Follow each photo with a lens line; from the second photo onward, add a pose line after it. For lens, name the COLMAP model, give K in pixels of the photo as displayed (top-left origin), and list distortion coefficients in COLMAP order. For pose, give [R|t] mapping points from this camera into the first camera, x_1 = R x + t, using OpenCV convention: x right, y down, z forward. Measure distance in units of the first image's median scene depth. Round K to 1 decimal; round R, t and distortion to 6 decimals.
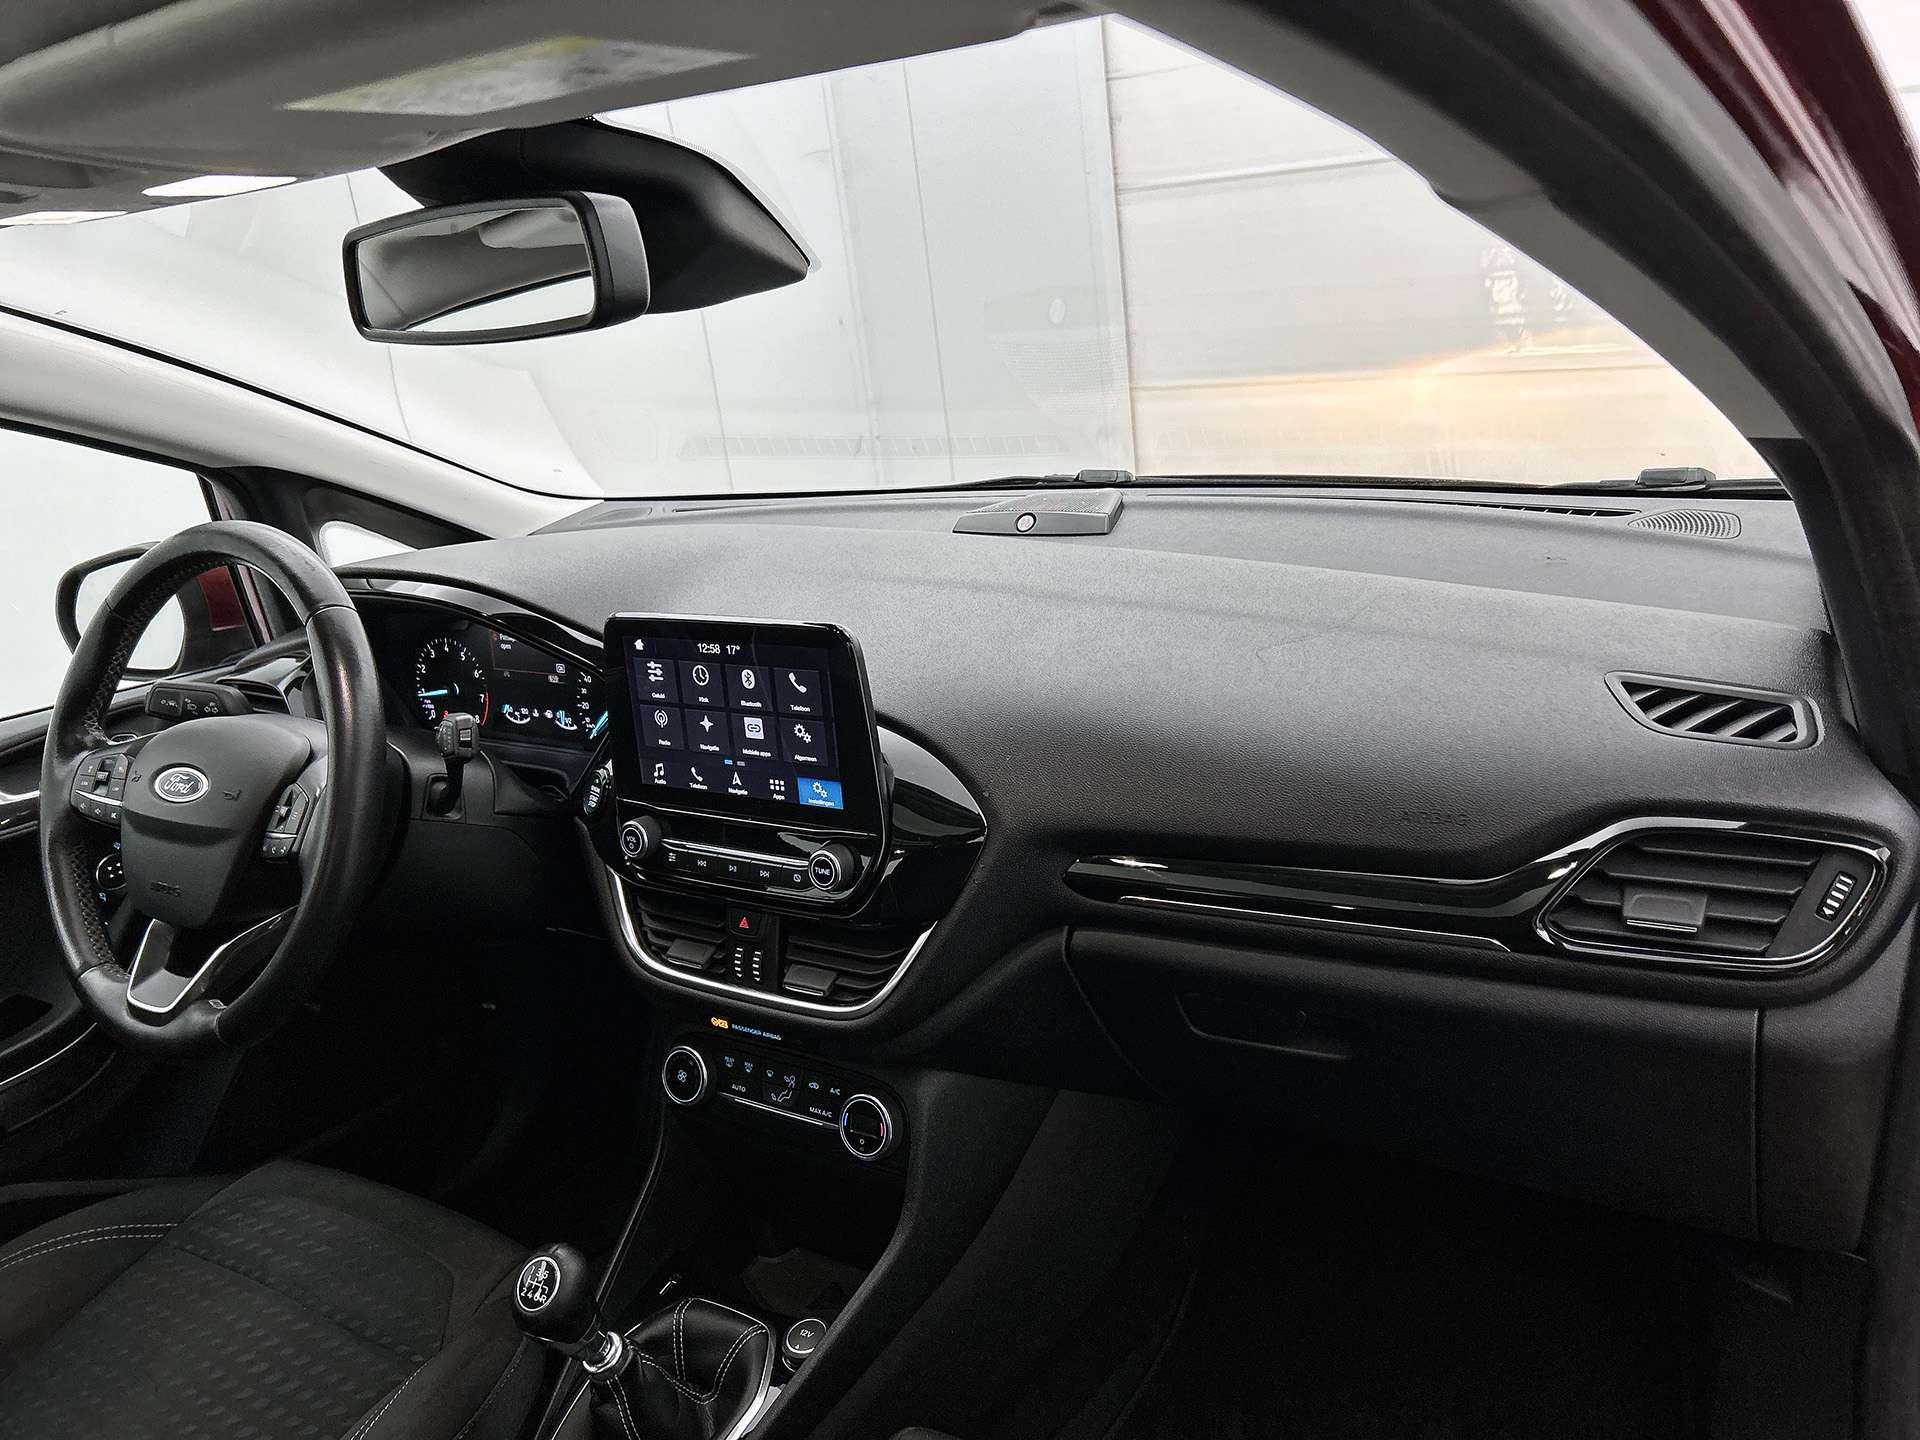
lens RADIAL K [[1412.4, 0, 989.0], [0, 1412.4, 698.5], [0, 0, 1]] dist [0.093102, -0.159452]
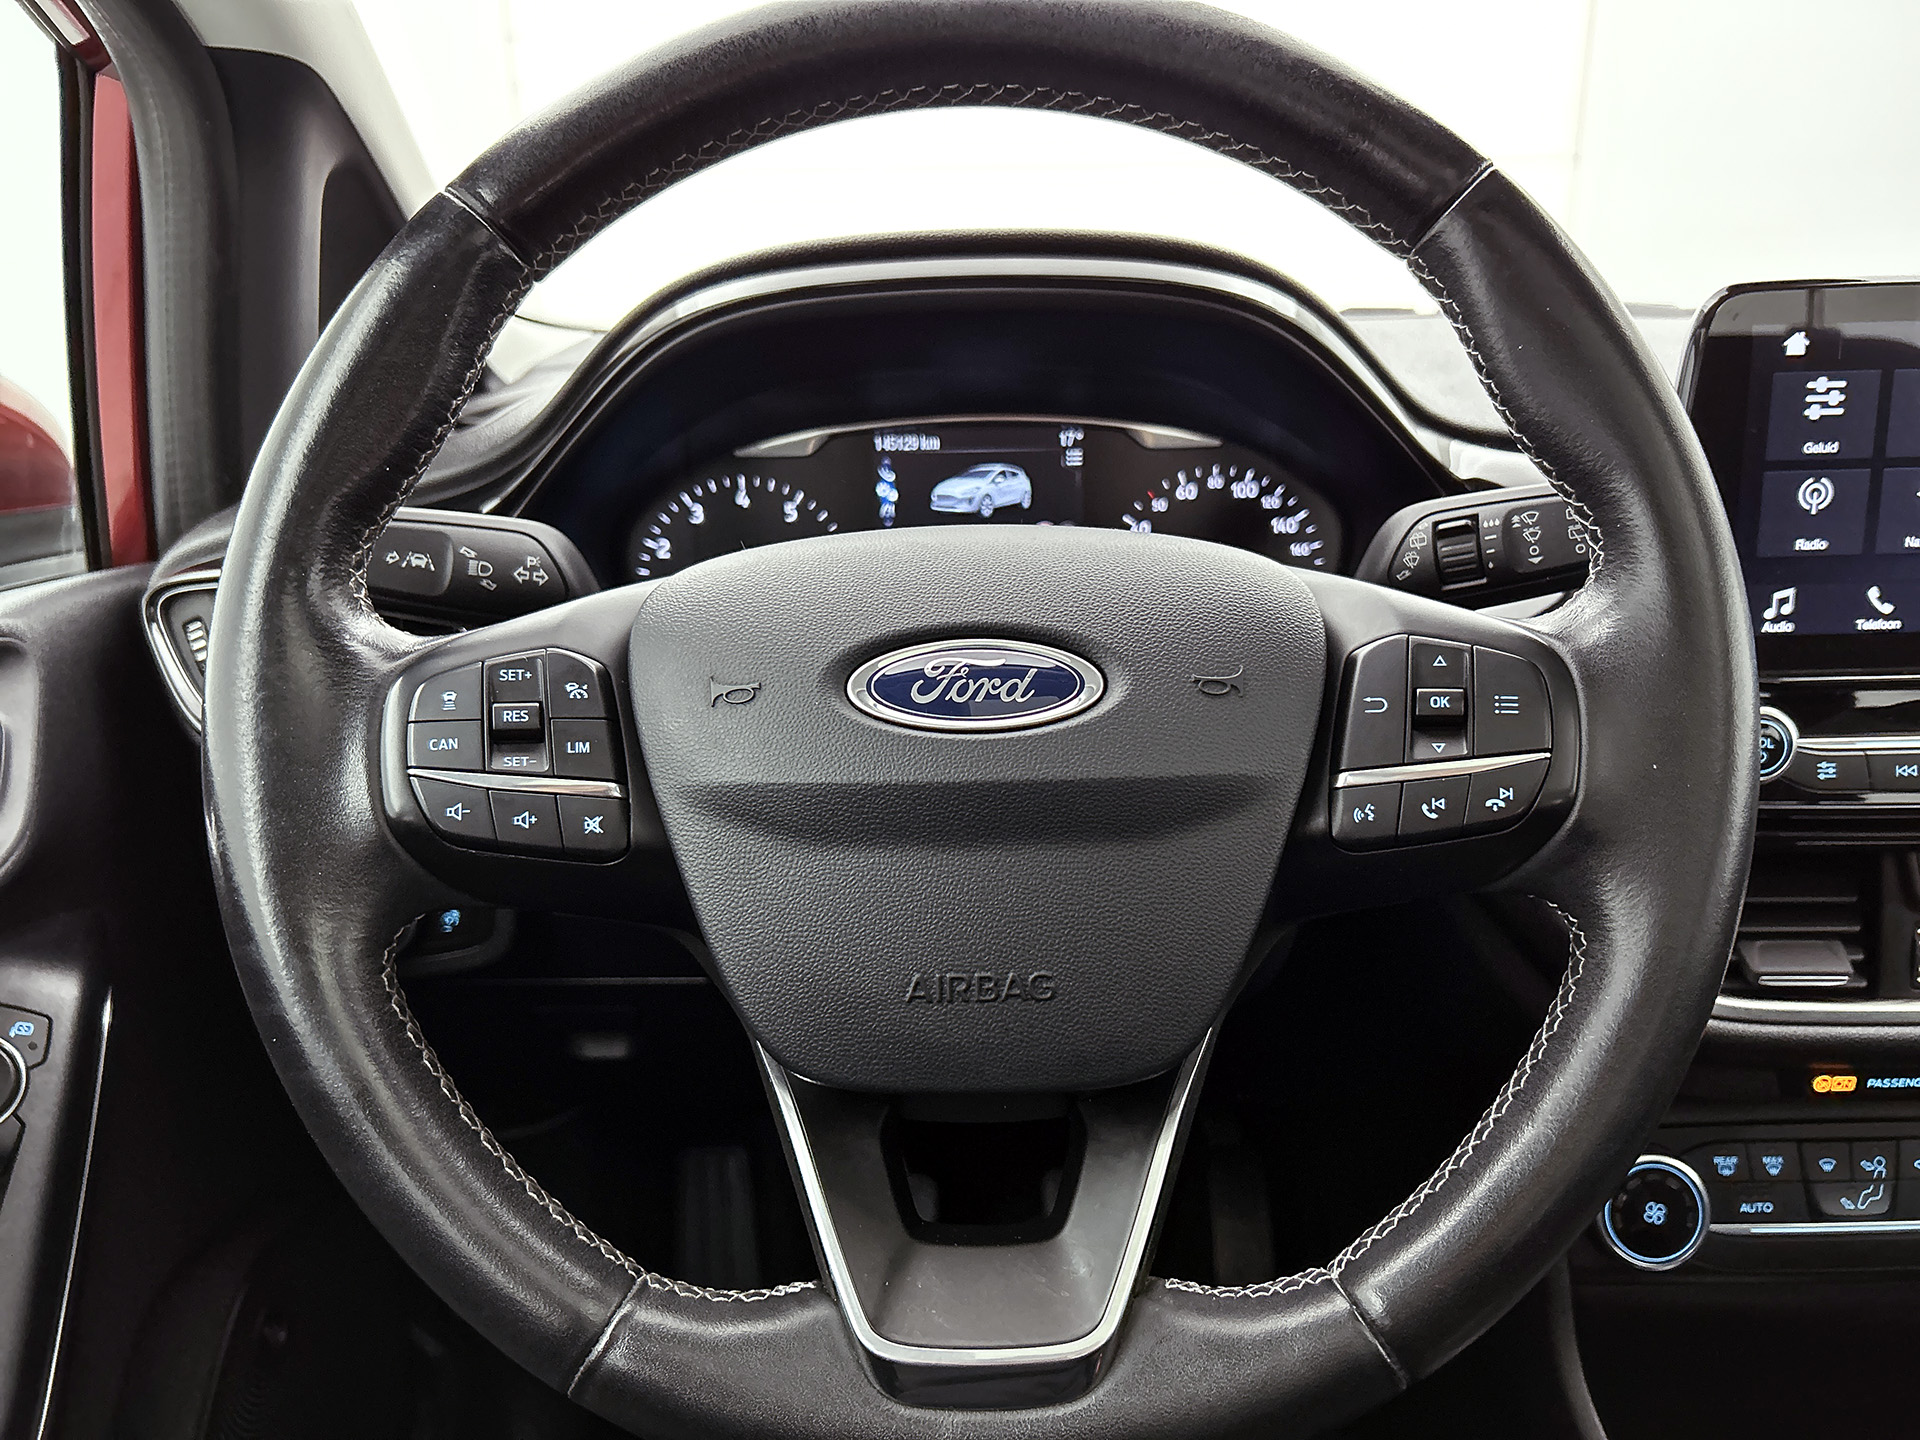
lens RADIAL K [[1432.1, 0, 960.0], [0, 1432.1, 720.0], [0, 0, 1]] dist [0.013074, -0.034715]
pose [[0.863336, -0.068167, 0.500005, -0.761264], [0.089820, 0.995770, -0.019332, 0.077068], [-0.496572, 0.061601, 0.865807, 0.722216]]
